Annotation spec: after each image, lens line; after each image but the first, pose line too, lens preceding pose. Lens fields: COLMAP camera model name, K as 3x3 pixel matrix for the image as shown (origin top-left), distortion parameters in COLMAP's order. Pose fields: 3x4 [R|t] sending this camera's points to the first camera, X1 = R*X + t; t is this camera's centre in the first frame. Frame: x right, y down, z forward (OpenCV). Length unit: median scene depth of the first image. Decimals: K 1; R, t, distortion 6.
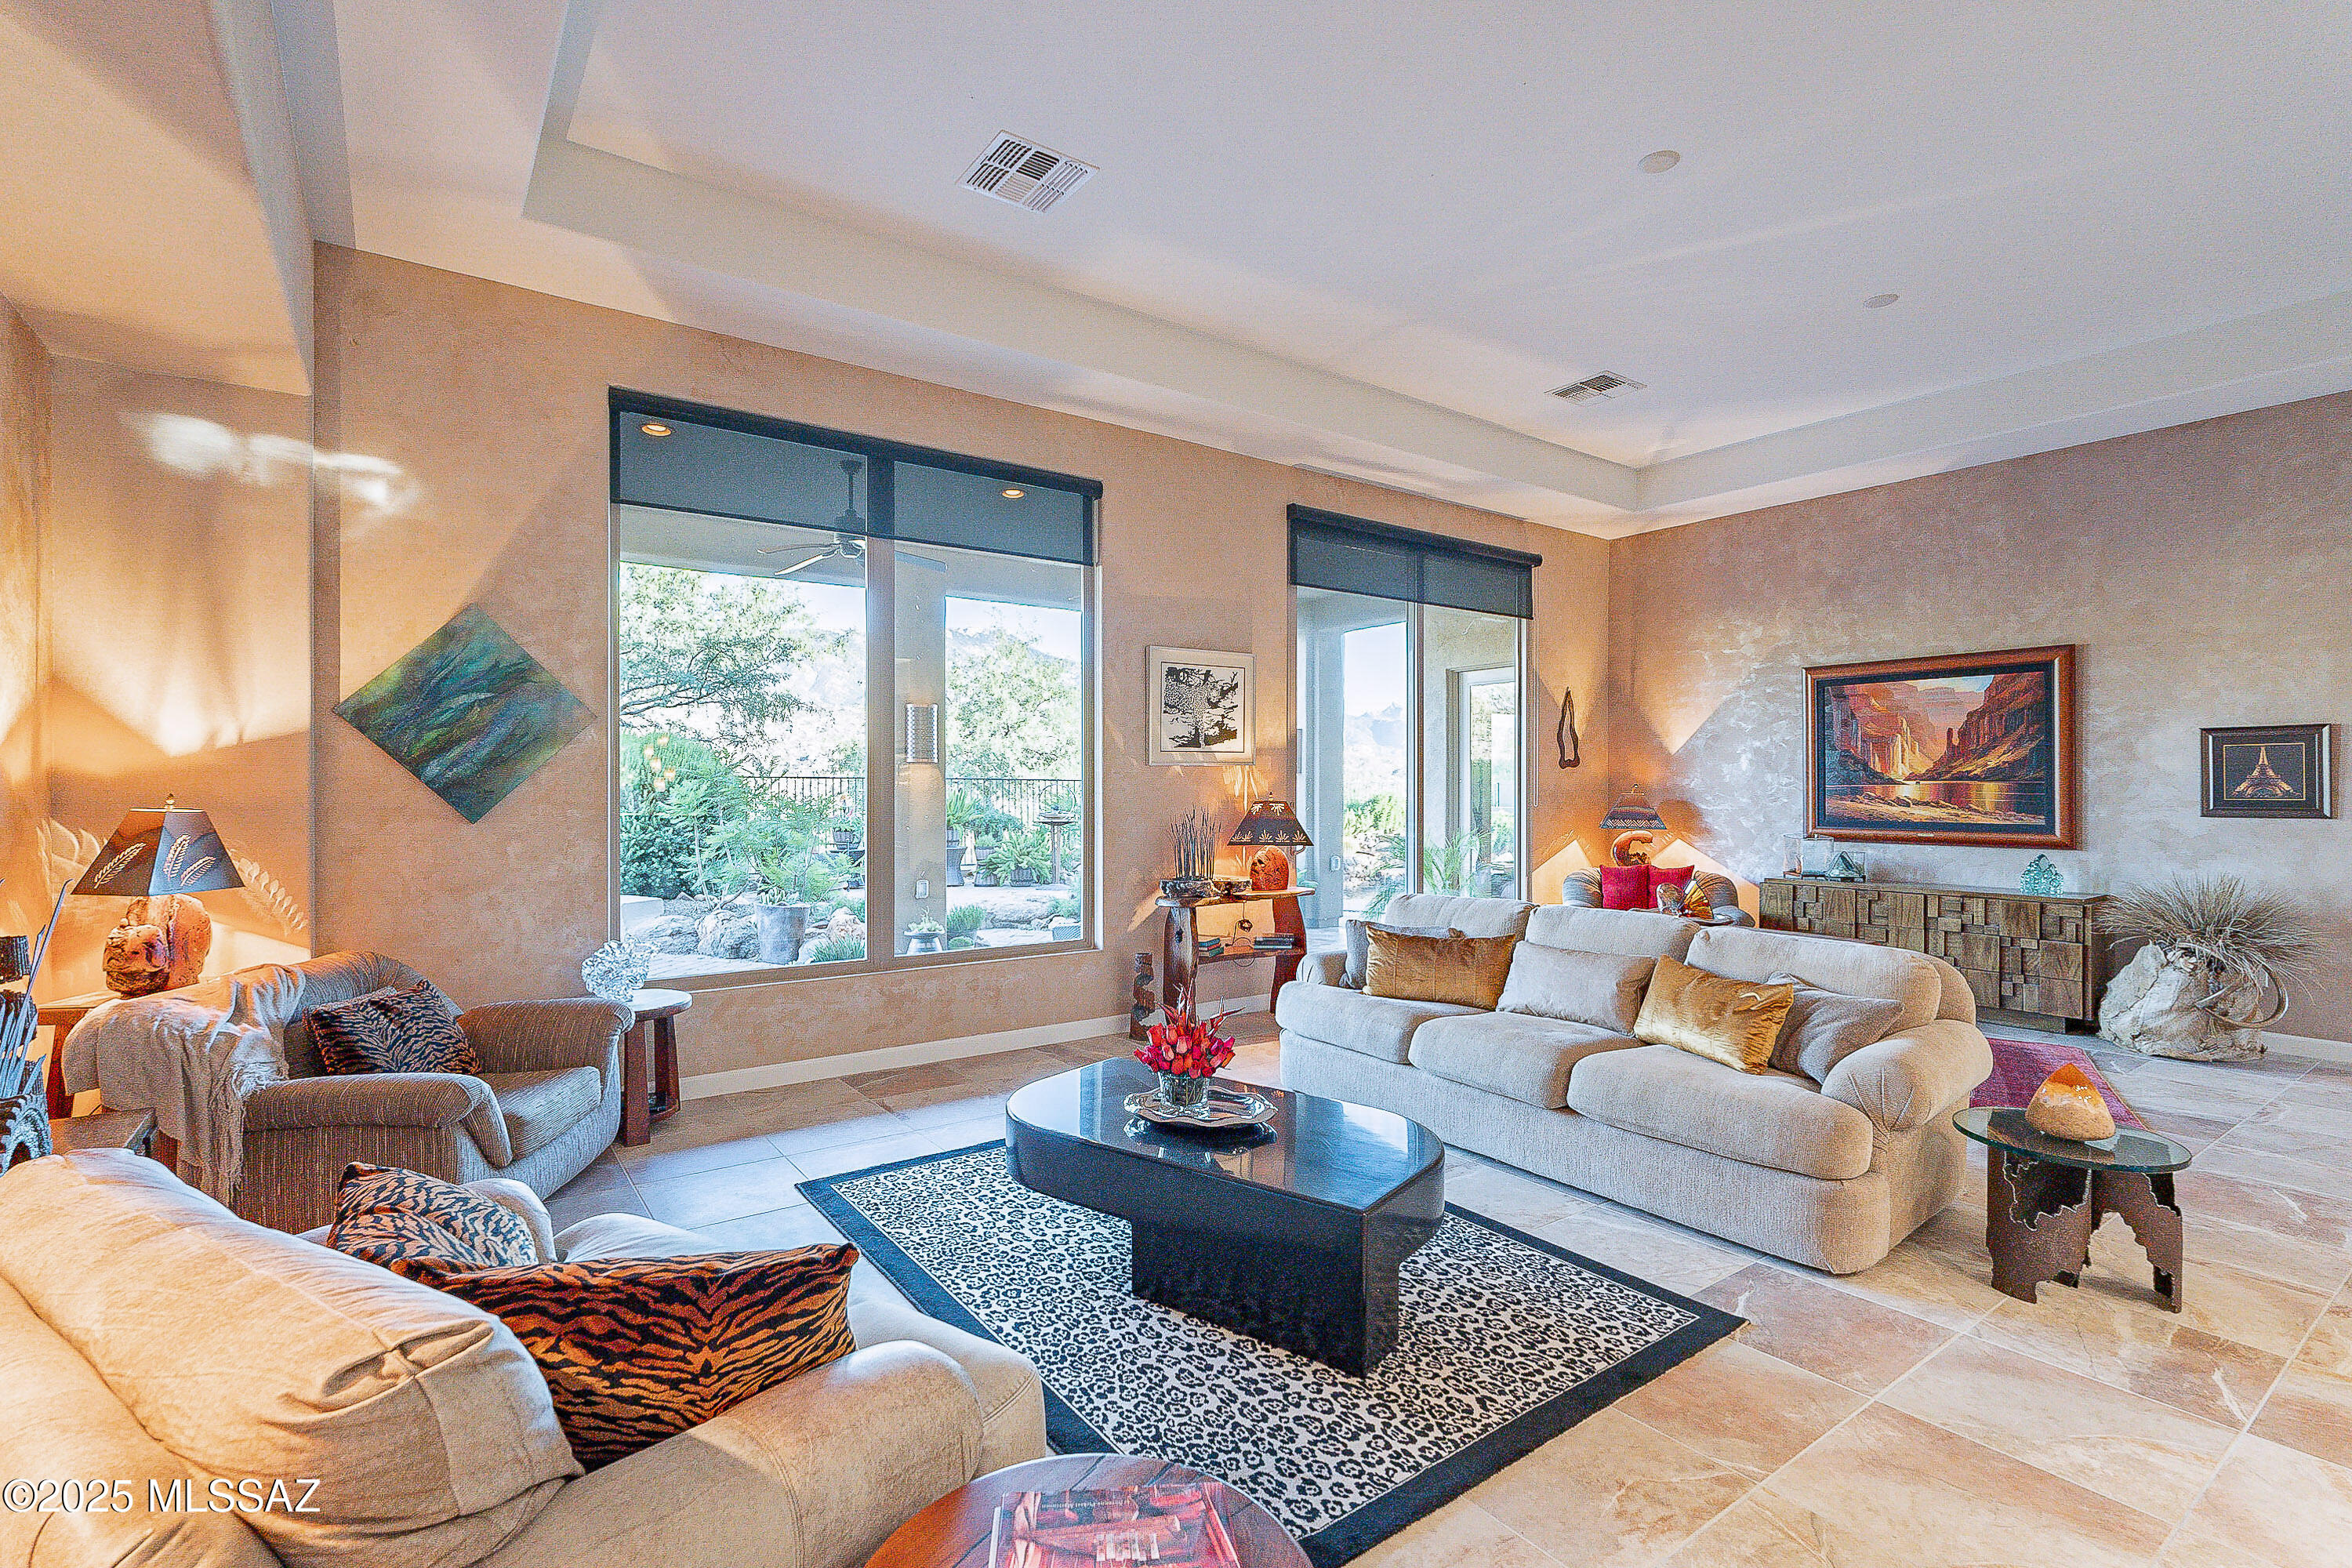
lens RADIAL K [[1113.4, 0, 1176.3], [0, 1113.4, 755.1], [0, 0, 1]] dist [-0.001622, 0.001419]
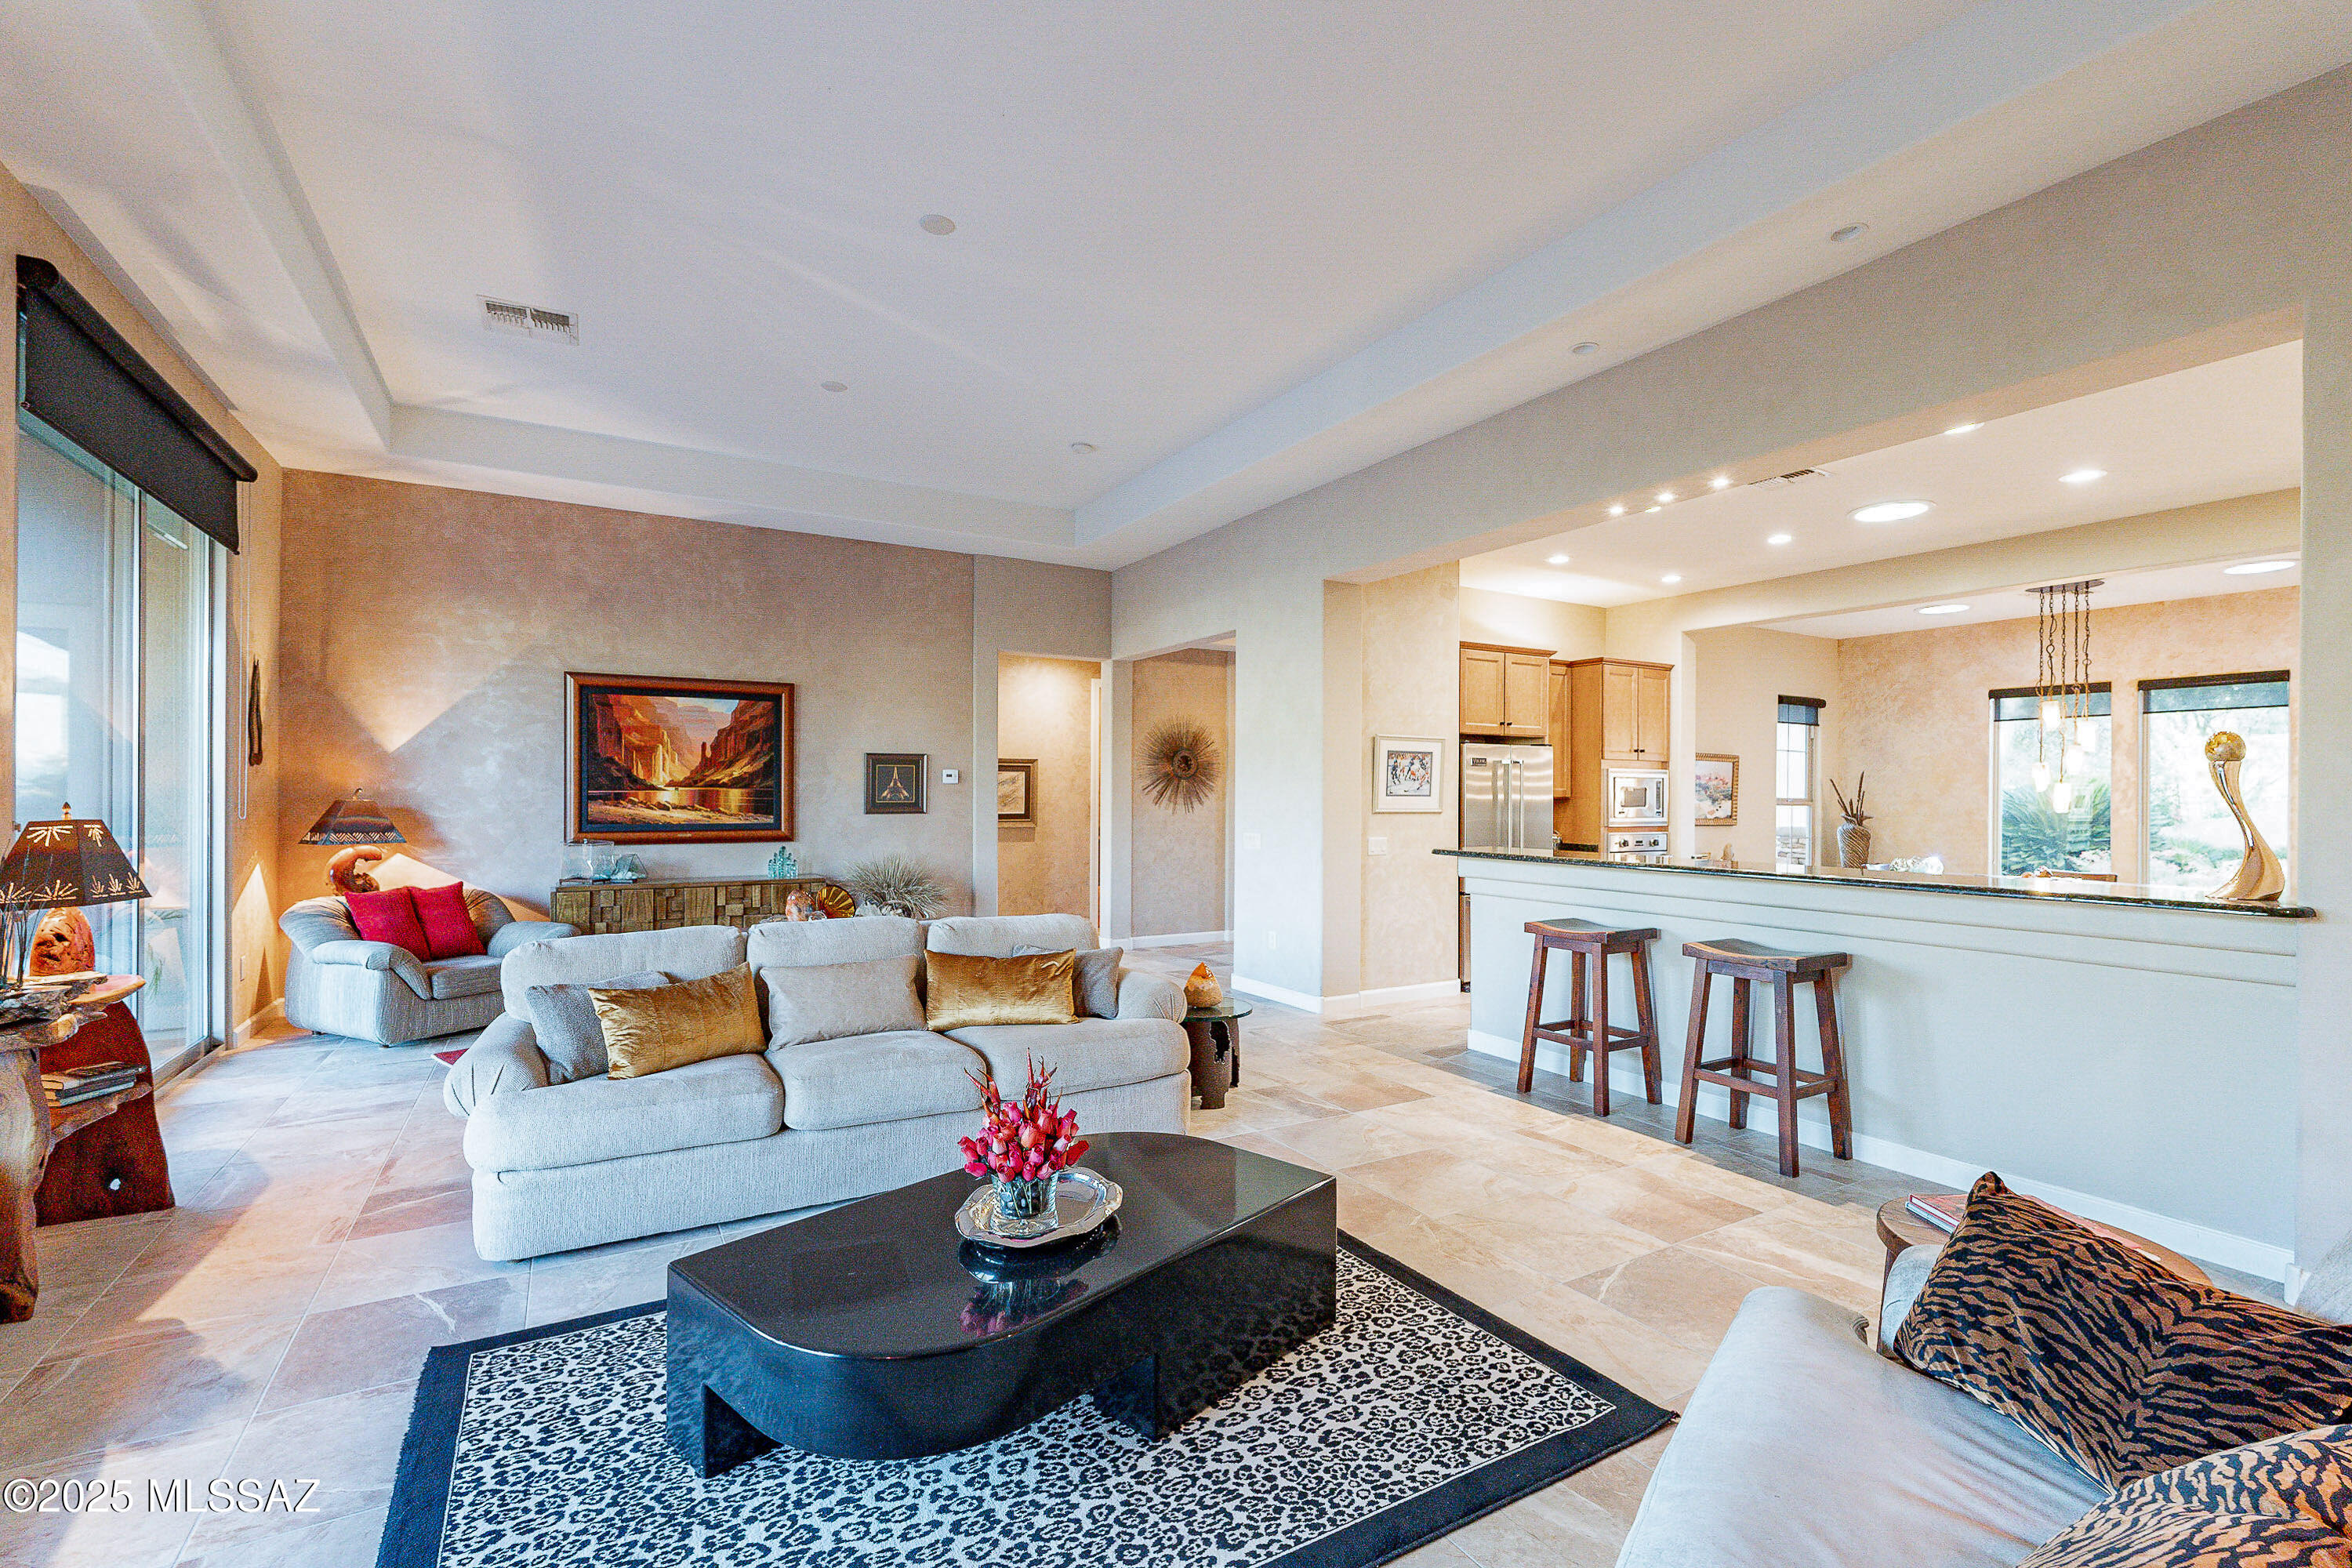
lens RADIAL K [[1033.2, 0, 1197.8], [0, 1033.2, 778.1], [0, 0, 1]] dist [-0.000518, 0.002221]
pose [[0.073040, 0.014216, 0.997228, -0.355731], [-0.035291, 0.999309, -0.011660, 0.007793], [-0.996704, -0.034341, 0.073491, 0.424213]]
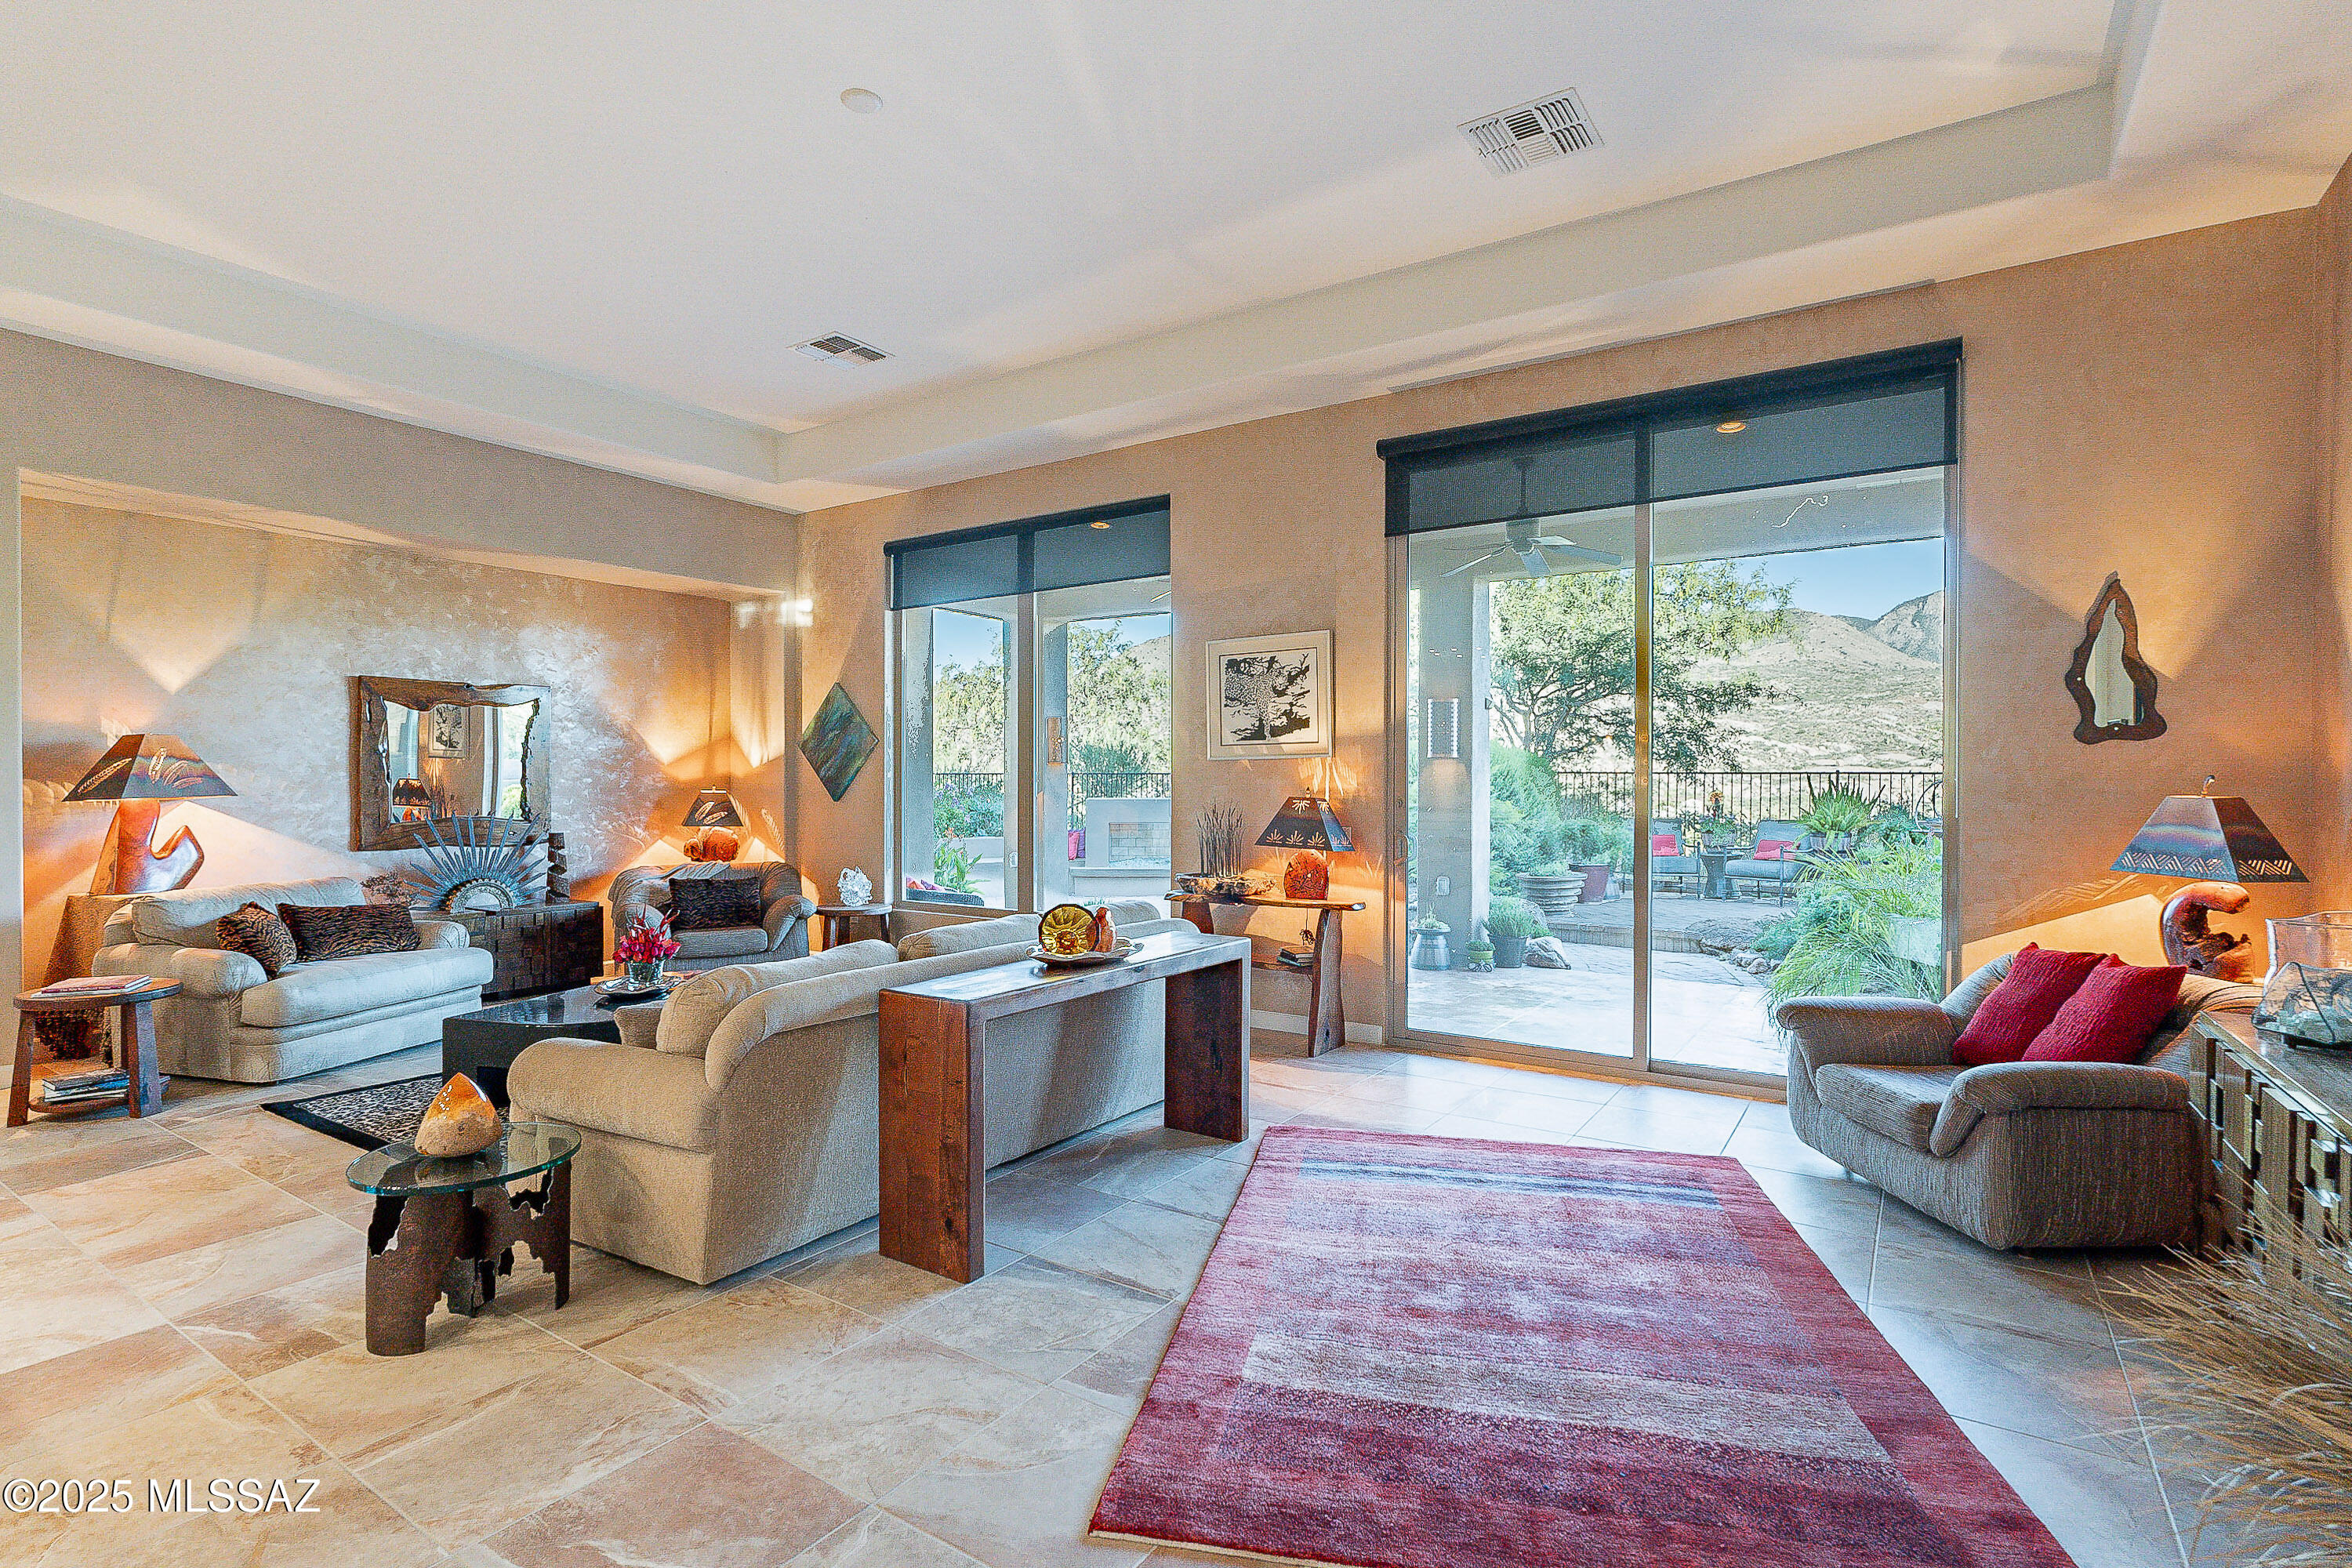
lens RADIAL K [[1113.4, 0, 1159.6], [0, 1113.4, 792.0], [0, 0, 1]] dist [-0.001622, 0.001419]
pose [[0.341487, 0.007667, -0.939855, 0.880019], [0.026097, 0.999504, 0.017636, 0.018964], [0.939524, -0.030550, 0.341117, 0.582631]]
